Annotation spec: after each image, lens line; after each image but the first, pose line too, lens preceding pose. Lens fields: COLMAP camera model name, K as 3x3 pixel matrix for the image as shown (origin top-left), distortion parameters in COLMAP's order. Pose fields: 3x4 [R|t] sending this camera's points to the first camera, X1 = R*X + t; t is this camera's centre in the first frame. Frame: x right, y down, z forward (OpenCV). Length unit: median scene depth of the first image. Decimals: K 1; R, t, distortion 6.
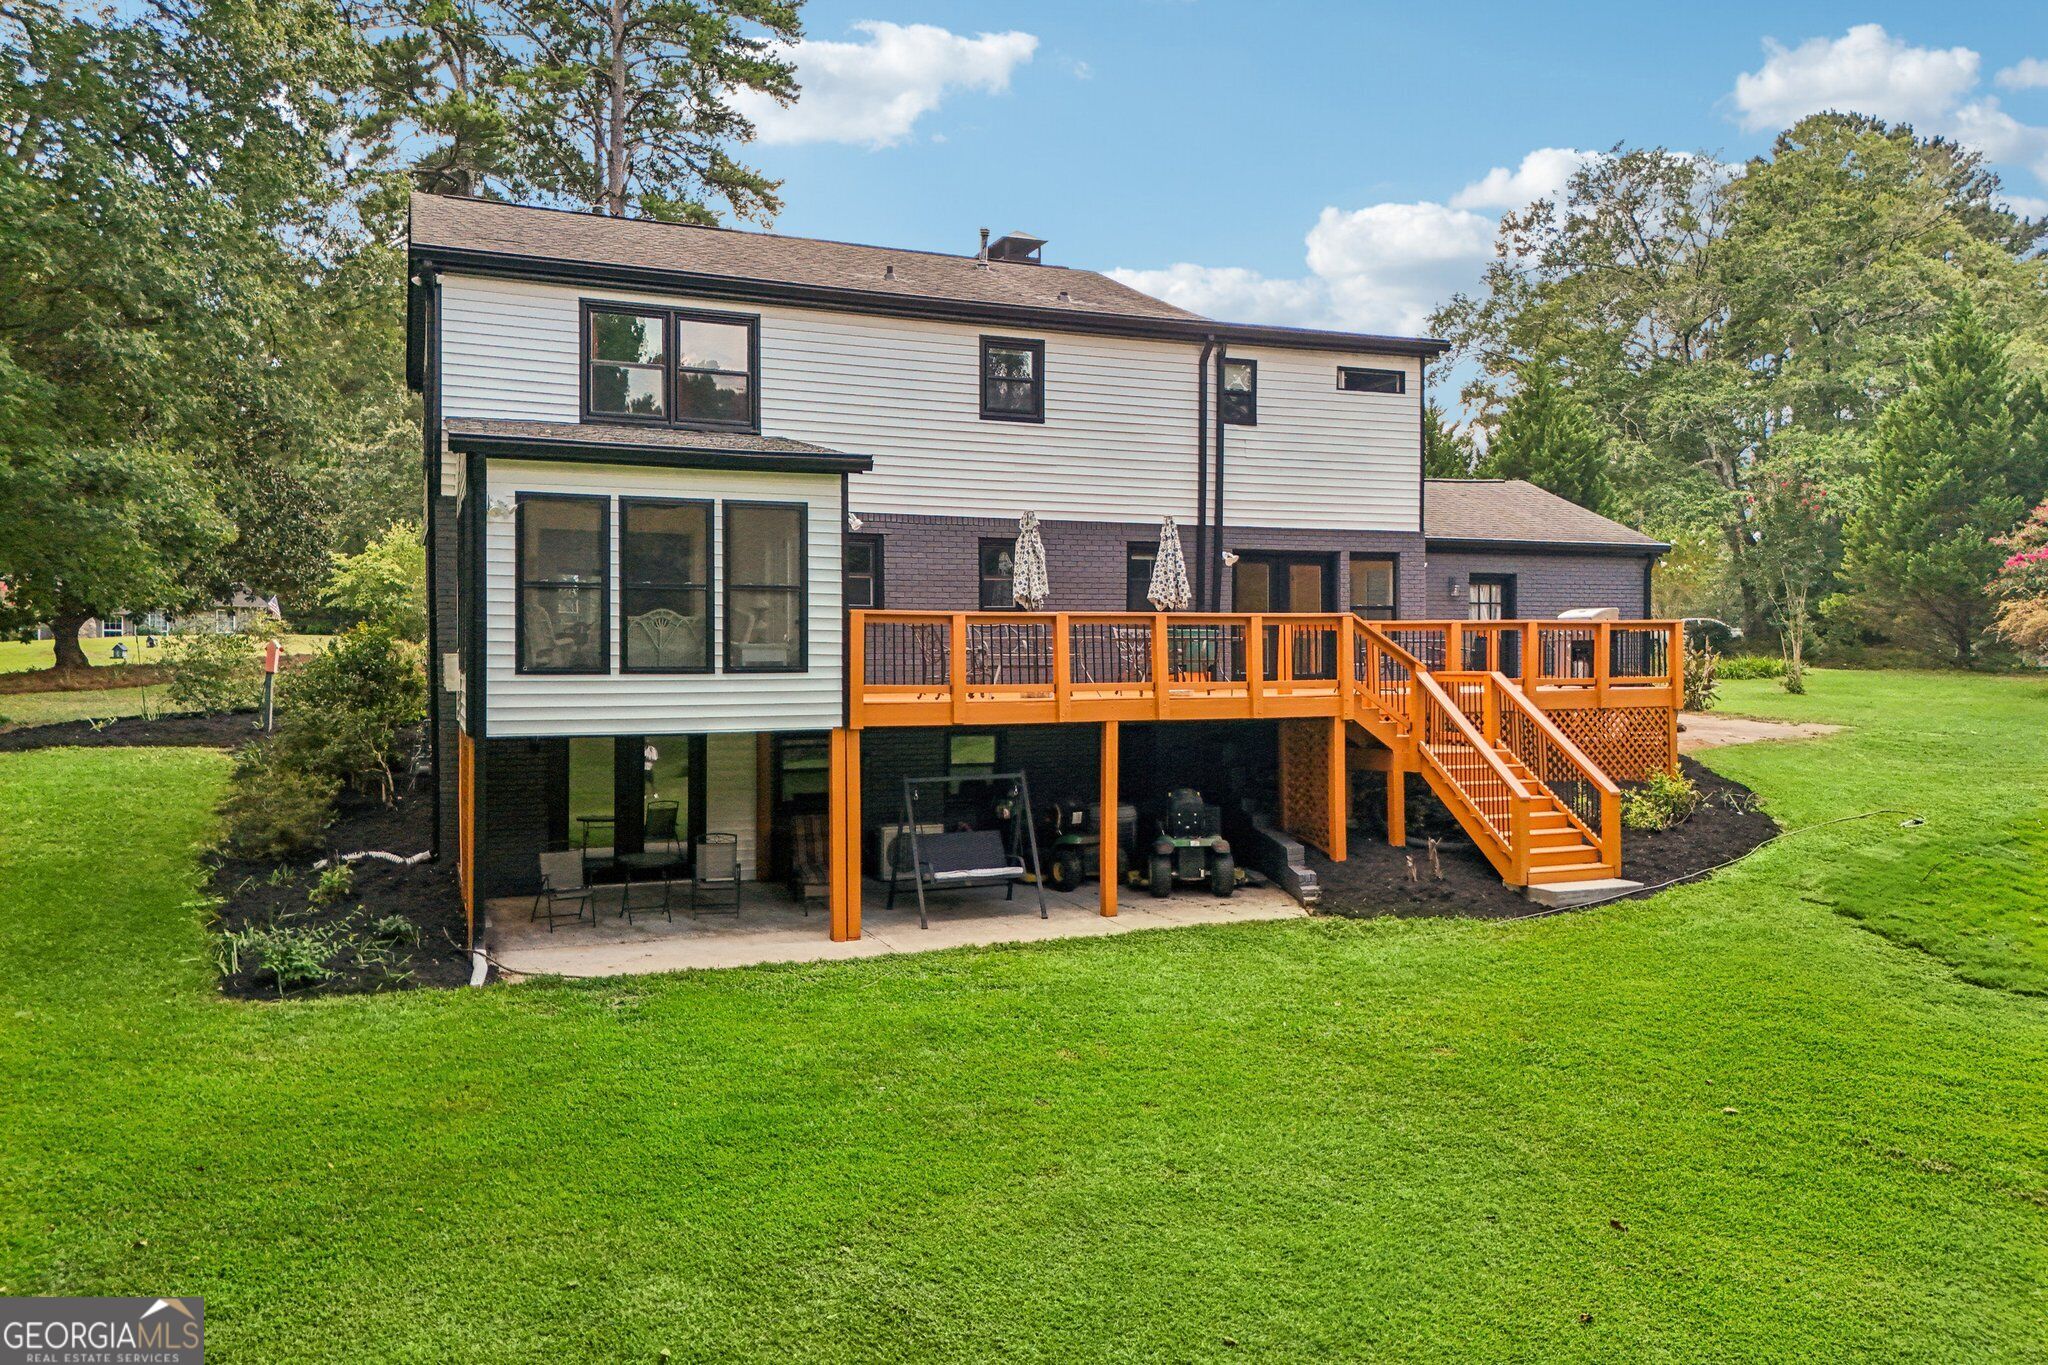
lens RADIAL K [[1500.1, 0, 1011.9], [0, 1500.1, 666.6], [0, 0, 1]] dist [0.070229, -0.021204]
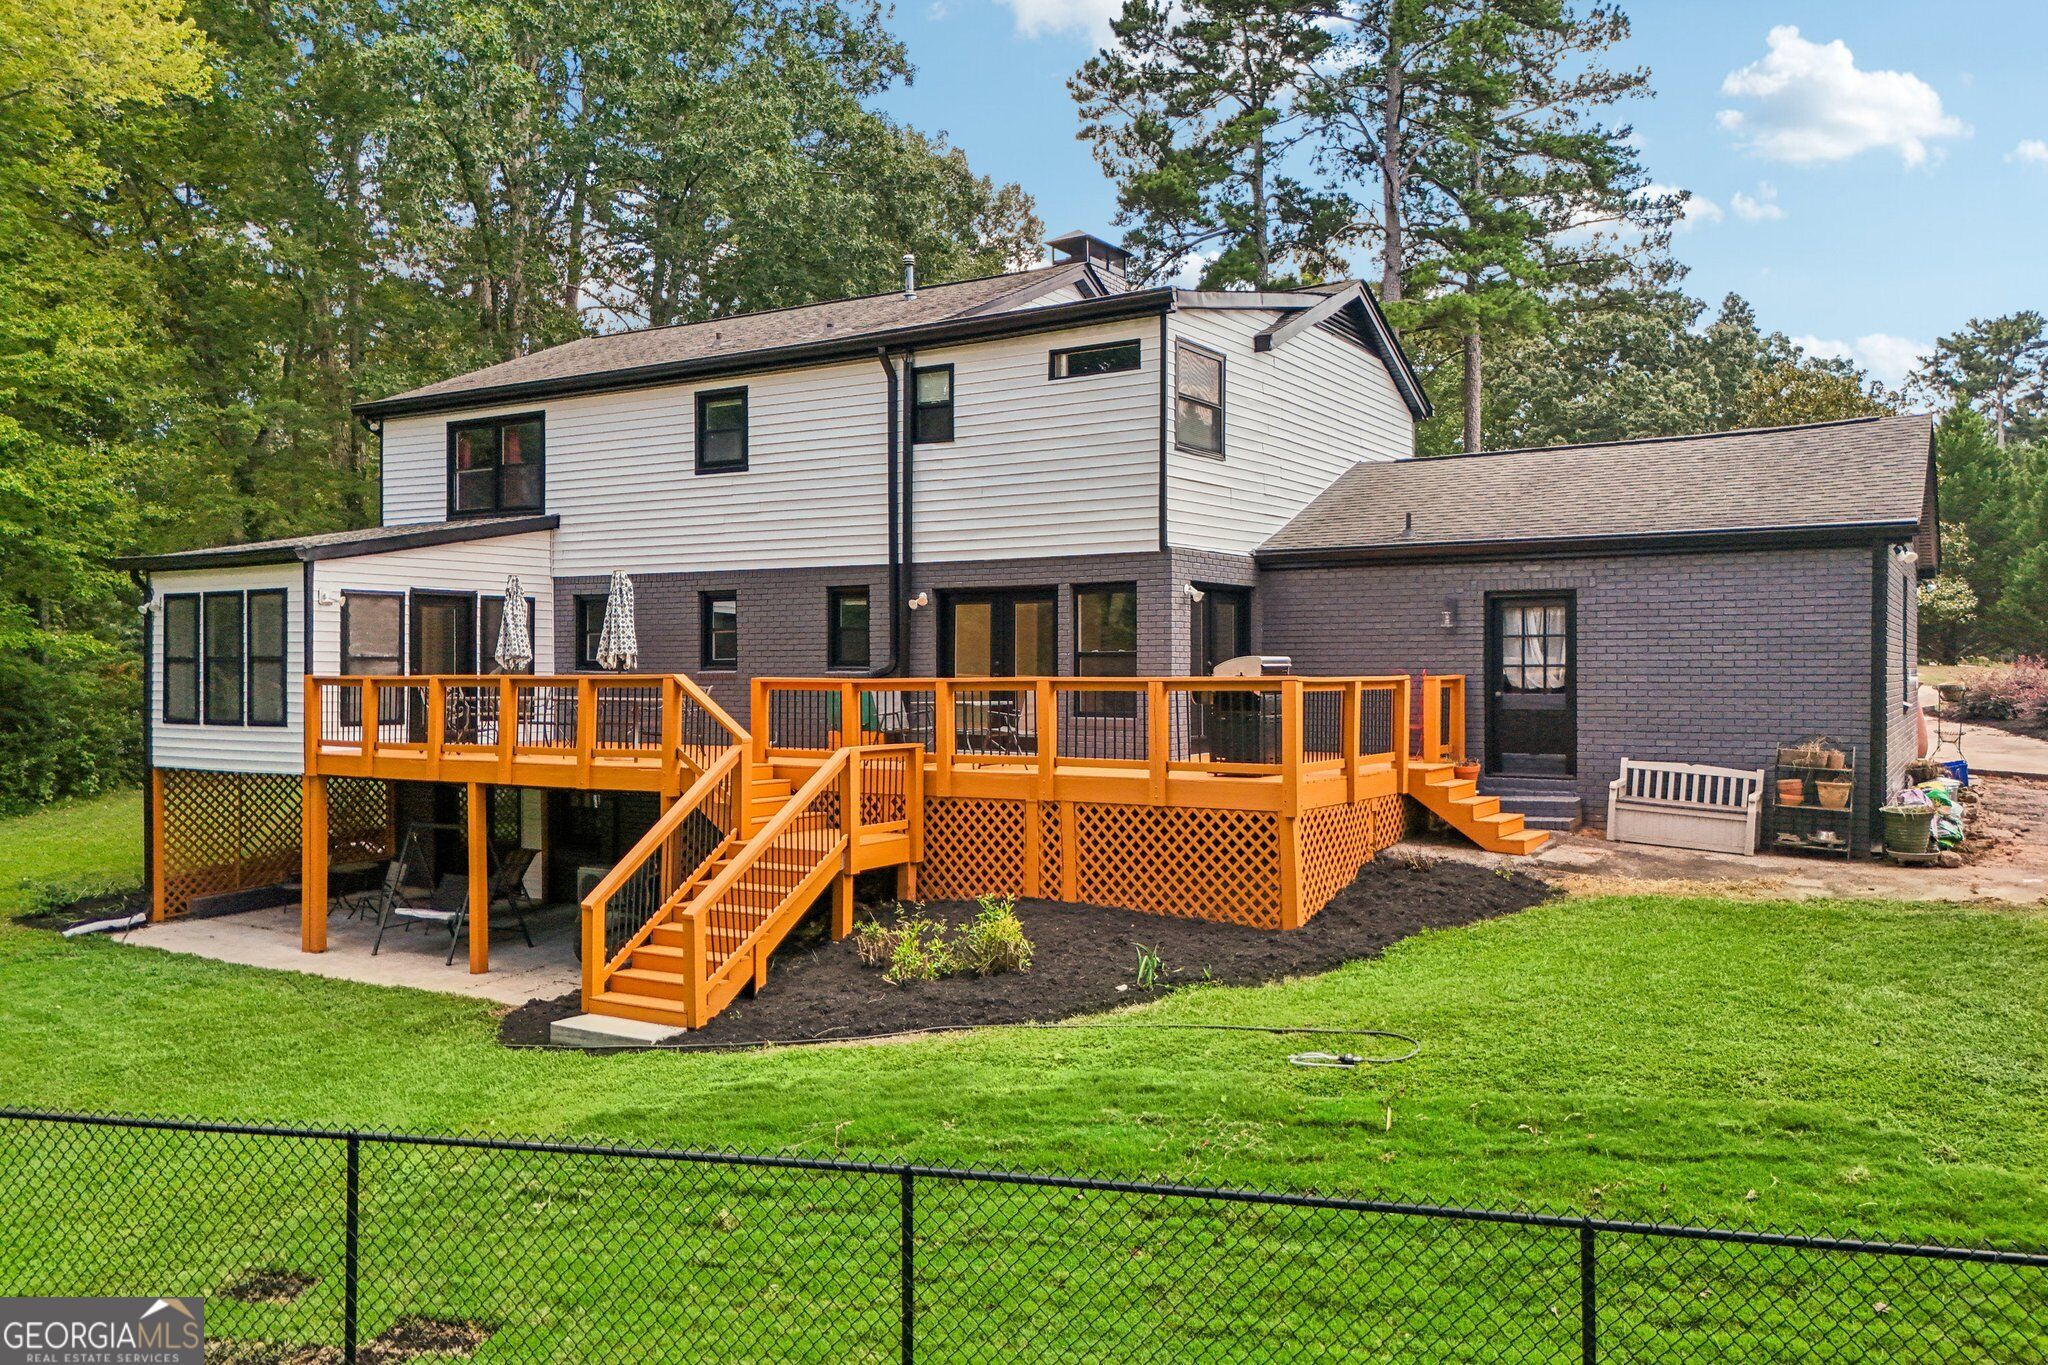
lens RADIAL K [[1500.1, 0, 1011.1], [0, 1500.1, 672.4], [0, 0, 1]] dist [0.070229, -0.021204]
pose [[0.594995, 0.004016, -0.803720, 0.906039], [-0.004365, 0.999989, 0.001765, -0.033918], [0.803718, 0.002459, 0.595005, 0.556171]]
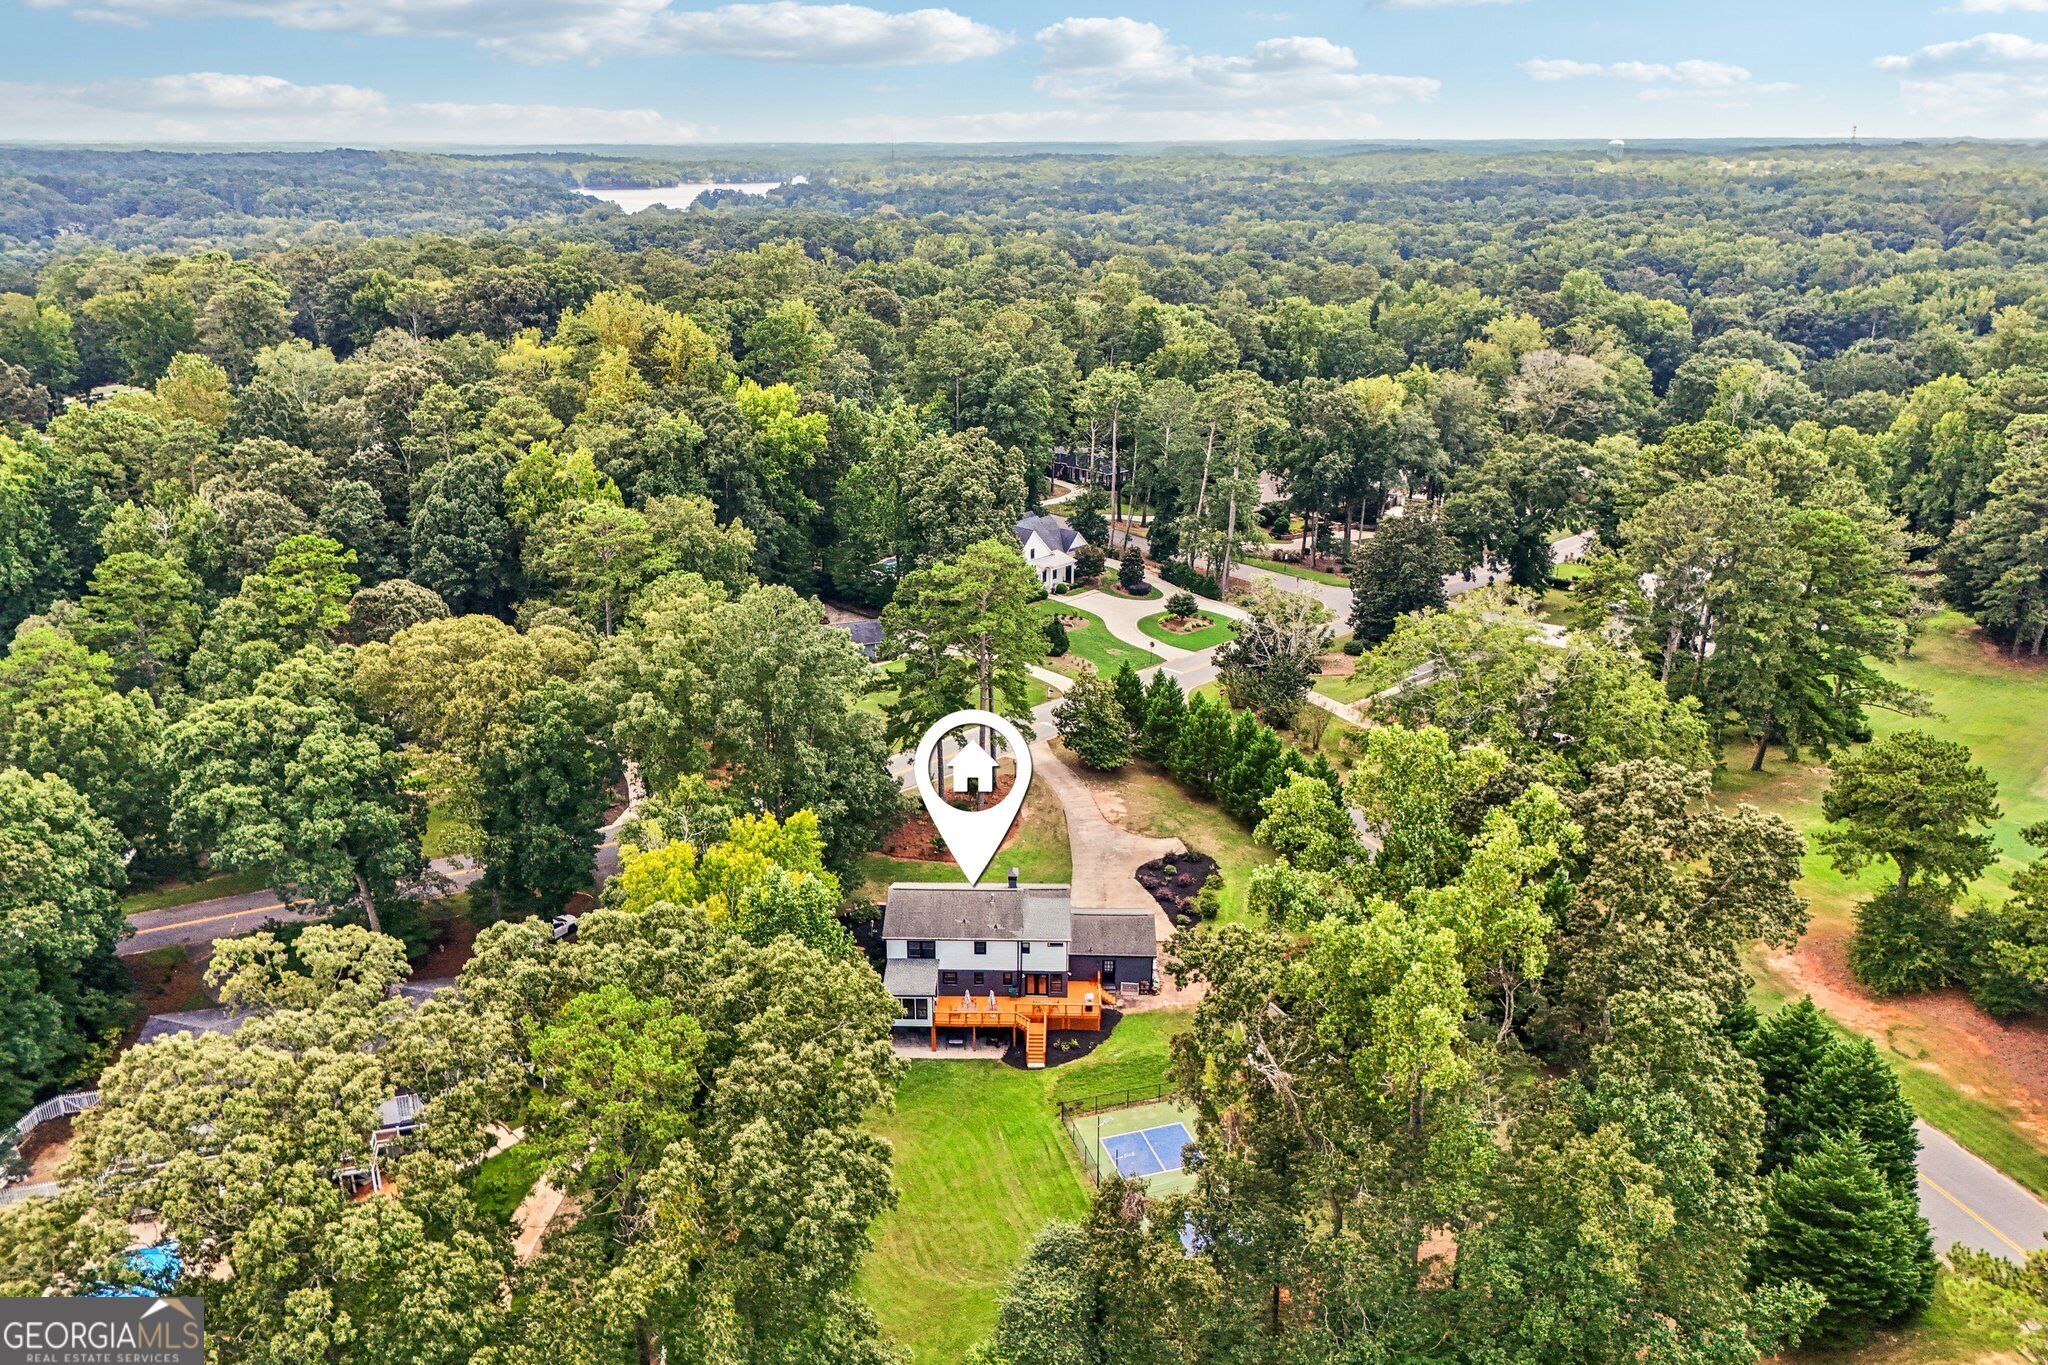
lens RADIAL K [[1500.1, 0, 1036.2], [0, 1500.1, 673.9], [0, 0, 1]] dist [0.070229, -0.021204]
pose [[0.926550, 0.128545, -0.353527, 2.029695], [-0.012206, 0.949581, 0.313284, -2.897970], [0.375974, -0.285958, 0.881403, -3.548450]]
